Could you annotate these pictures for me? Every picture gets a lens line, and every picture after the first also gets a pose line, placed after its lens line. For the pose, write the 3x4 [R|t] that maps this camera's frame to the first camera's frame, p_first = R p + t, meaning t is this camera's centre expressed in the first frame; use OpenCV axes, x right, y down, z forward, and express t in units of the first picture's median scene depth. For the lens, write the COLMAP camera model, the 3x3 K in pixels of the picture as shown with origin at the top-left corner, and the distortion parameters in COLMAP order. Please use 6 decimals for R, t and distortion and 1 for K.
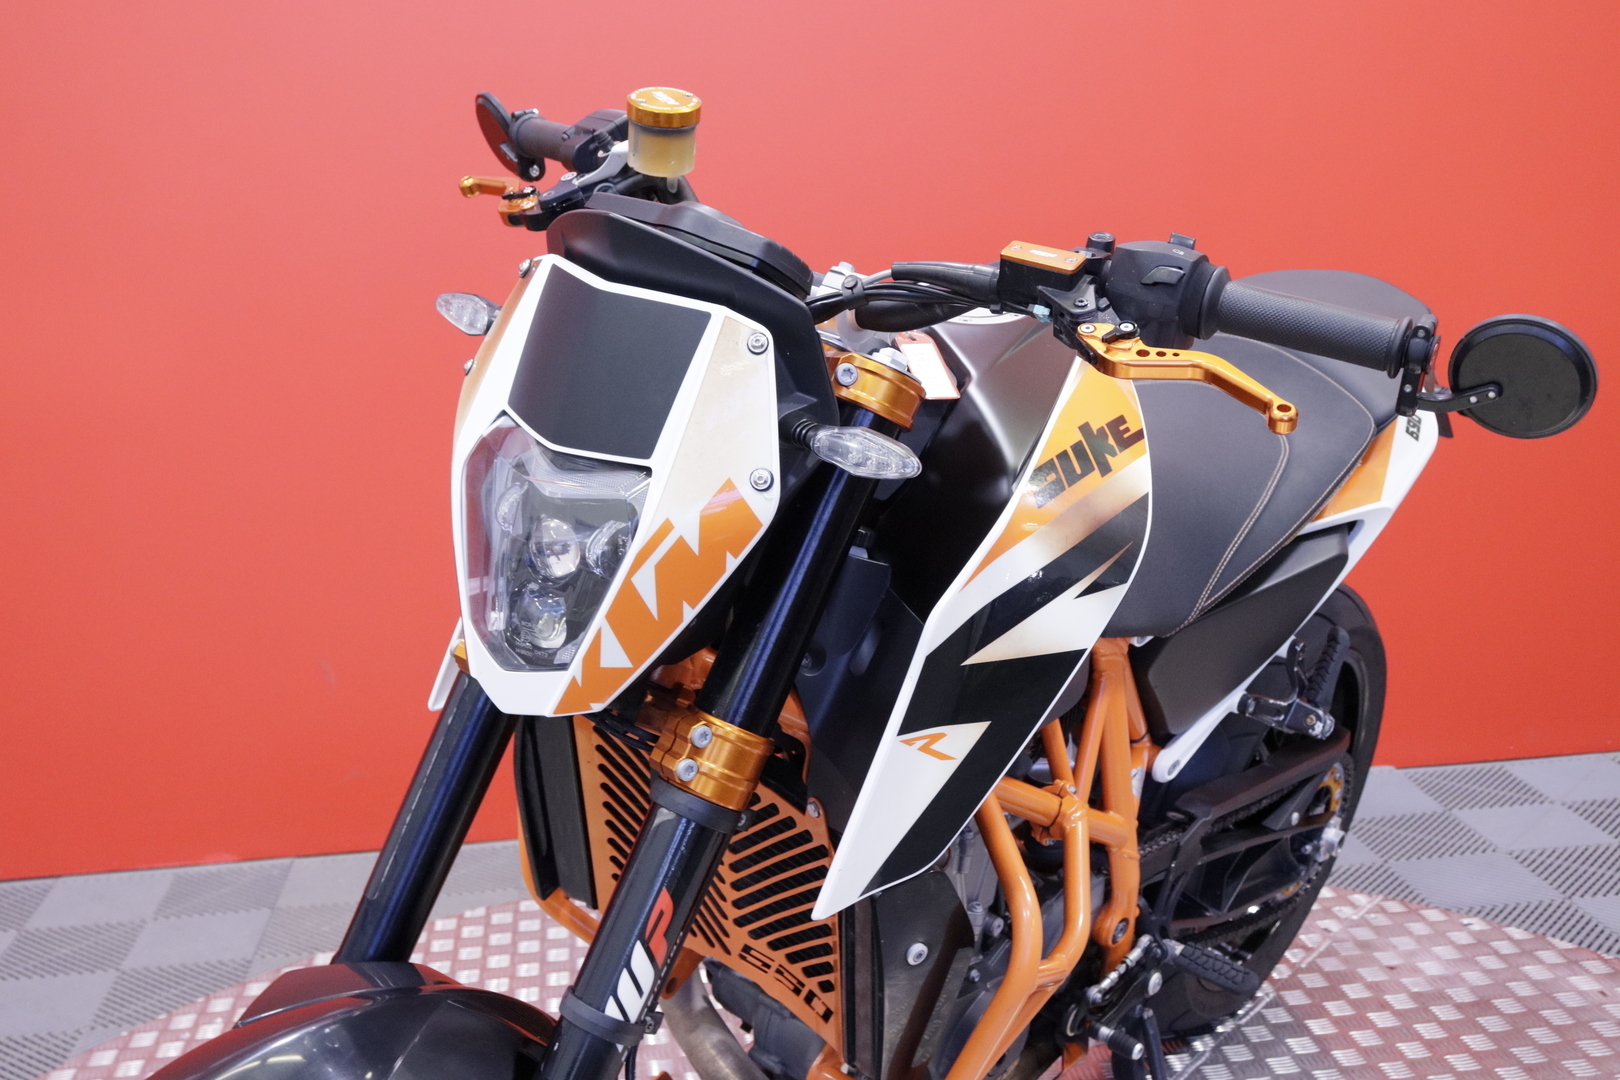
lens RADIAL K [[1903.0, 0, 810.0], [0, 1903.0, 540.0], [0, 0, 1]] dist [-0.083926, 0.501233]
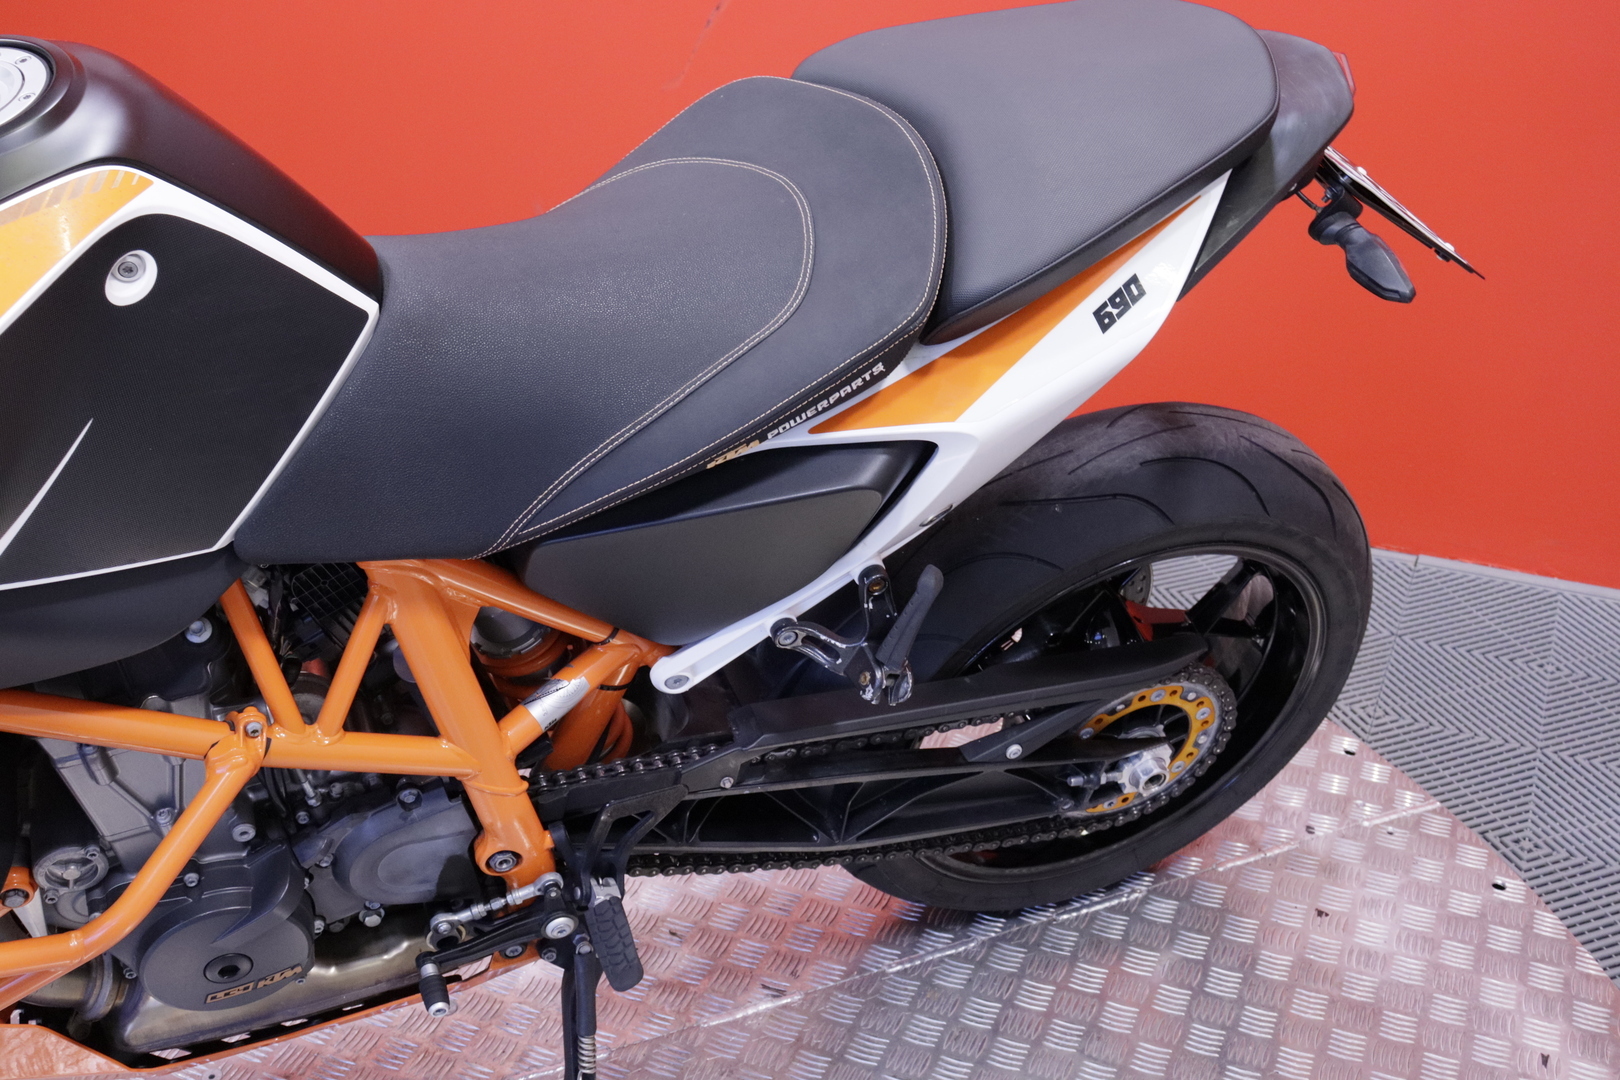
lens RADIAL K [[1768.0, 0, 791.3], [0, 1768.0, 543.2], [0, 0, 1]] dist [-0.125737, 0.375283]
pose [[0.853579, 0.286347, -0.435212, 0.797573], [-0.130024, 0.926056, 0.354281, -0.285726], [0.504477, -0.245819, 0.827693, 0.693448]]
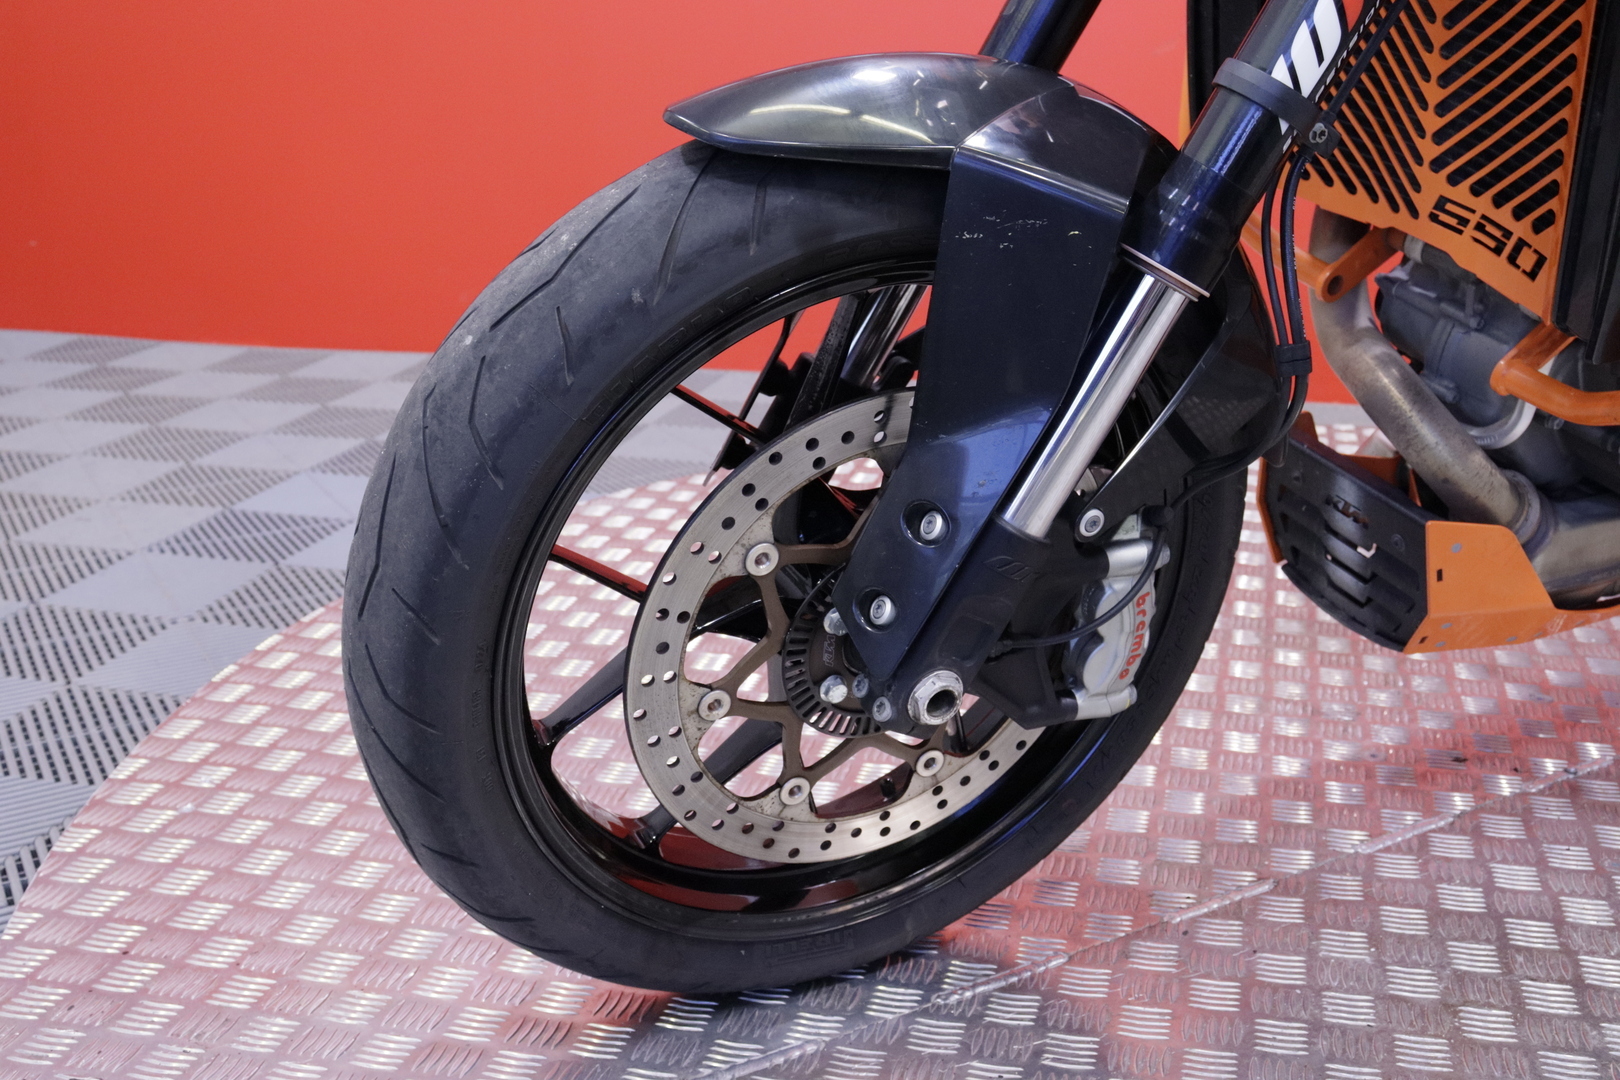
lens RADIAL K [[1768.0, 0, 791.3], [0, 1768.0, 543.2], [0, 0, 1]] dist [-0.125737, 0.375283]
pose [[0.923611, 0.152596, -0.351649, -0.004940], [-0.110727, 0.984450, 0.136370, 0.348649], [0.366990, -0.087016, 0.926146, 0.212429]]
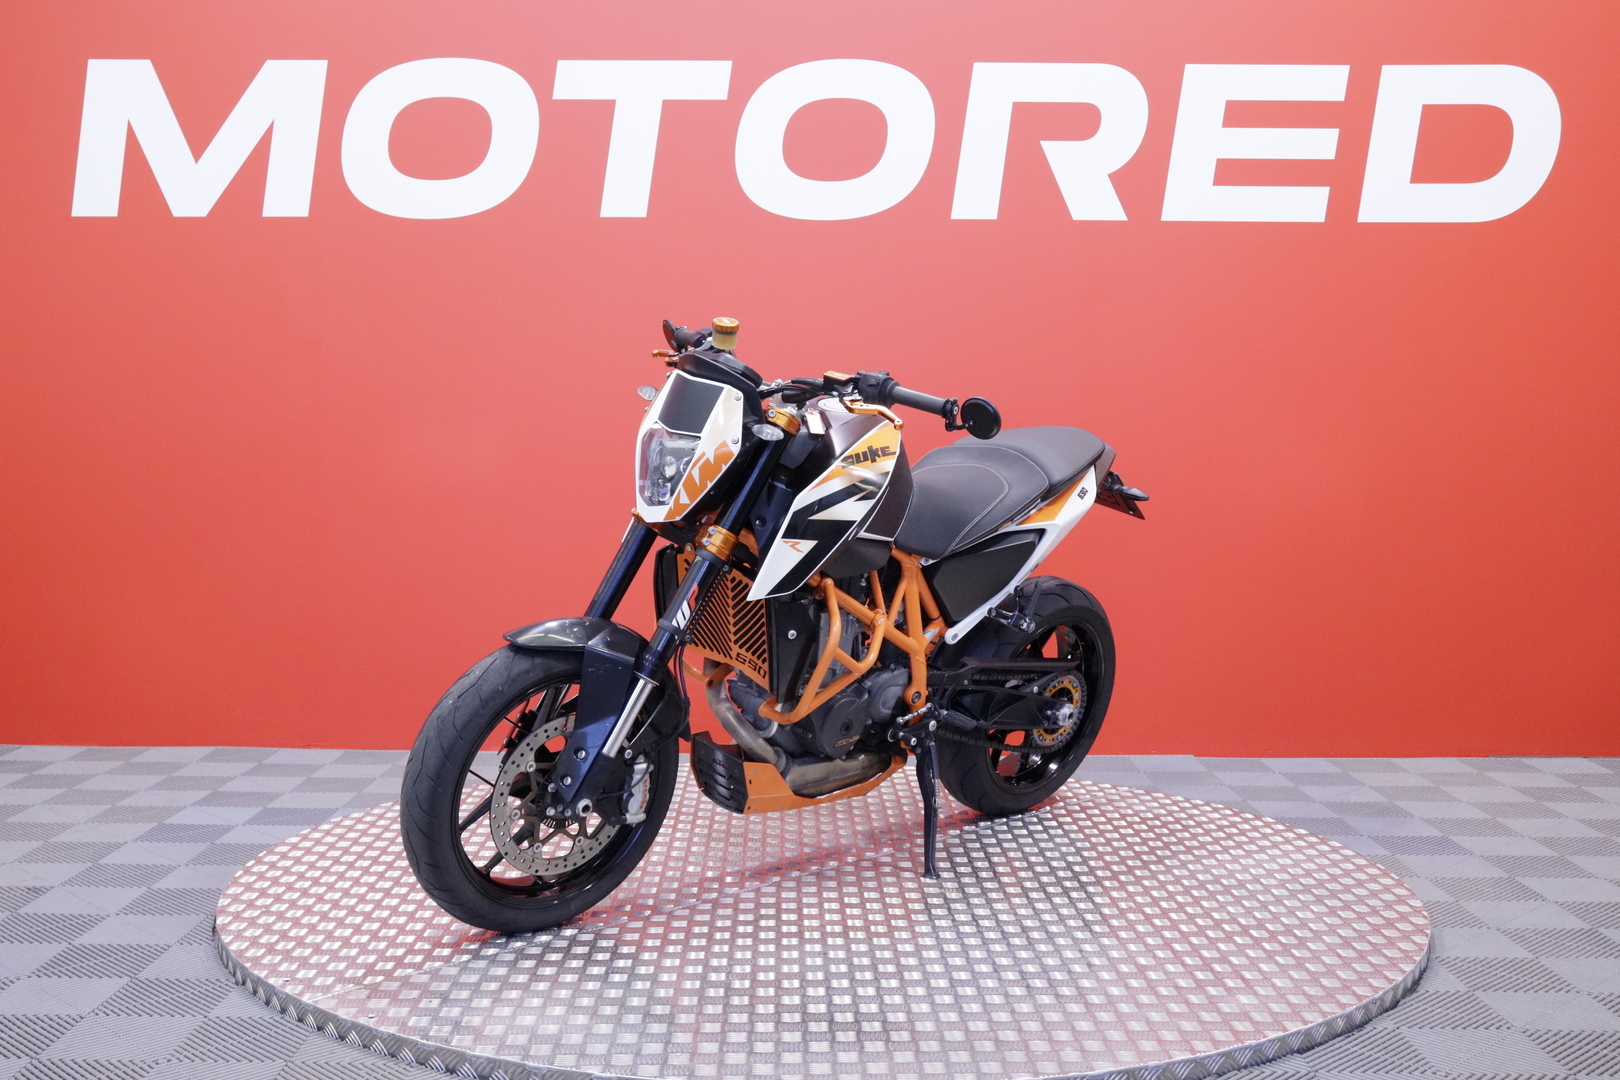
lens RADIAL K [[1768.0, 0, 791.3], [0, 1768.0, 543.2], [0, 0, 1]] dist [-0.125737, 0.375283]
pose [[0.990575, 0.060046, -0.123107, 0.380306], [-0.075802, 0.988926, -0.127589, 0.437735], [0.114082, 0.135718, 0.984157, -1.583098]]
